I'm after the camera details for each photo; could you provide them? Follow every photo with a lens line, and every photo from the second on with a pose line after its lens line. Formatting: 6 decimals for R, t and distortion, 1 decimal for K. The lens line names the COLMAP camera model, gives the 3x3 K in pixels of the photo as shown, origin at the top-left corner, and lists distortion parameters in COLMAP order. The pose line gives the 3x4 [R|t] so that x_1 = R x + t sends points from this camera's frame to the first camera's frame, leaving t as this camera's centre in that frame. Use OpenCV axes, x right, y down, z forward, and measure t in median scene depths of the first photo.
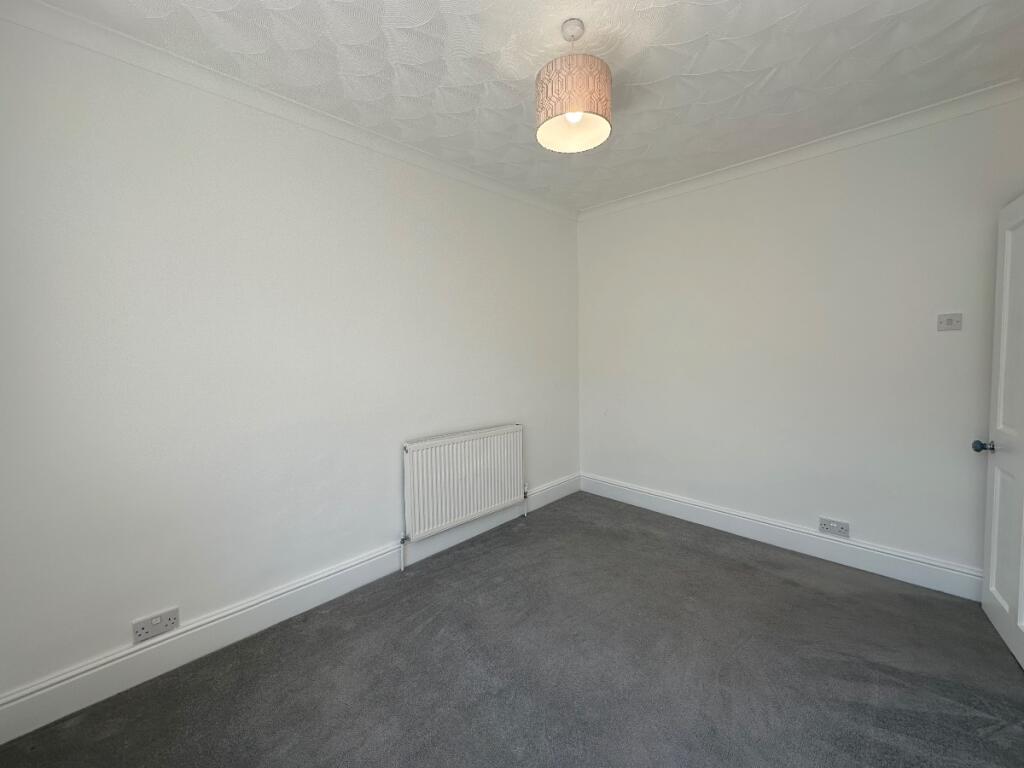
lens RADIAL K [[408.5, 0, 513.0], [0, 408.5, 382.6], [0, 0, 1]] dist [-0.002668, 0.000318]
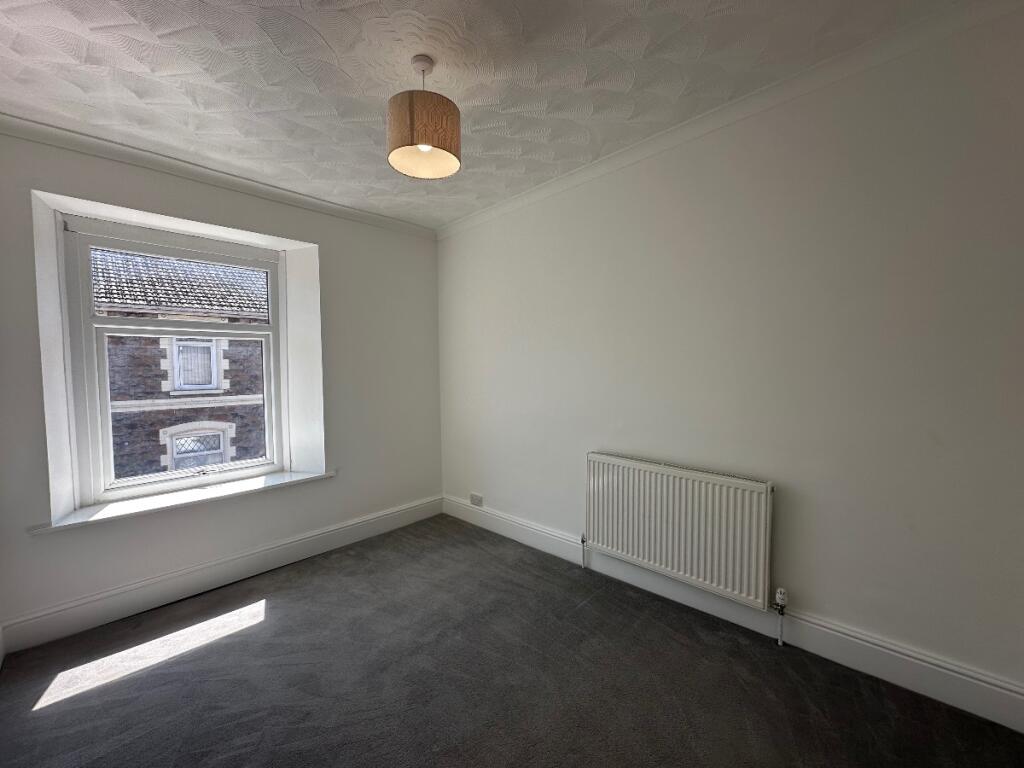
lens RADIAL K [[408.5, 0, 508.0], [0, 408.5, 386.4], [0, 0, 1]] dist [-0.002668, 0.000318]
pose [[-0.003473, 0.067853, -0.997689, 0.724263], [-0.050109, 0.996430, 0.067942, -0.076249], [0.998738, 0.050229, -0.000060, 0.727321]]
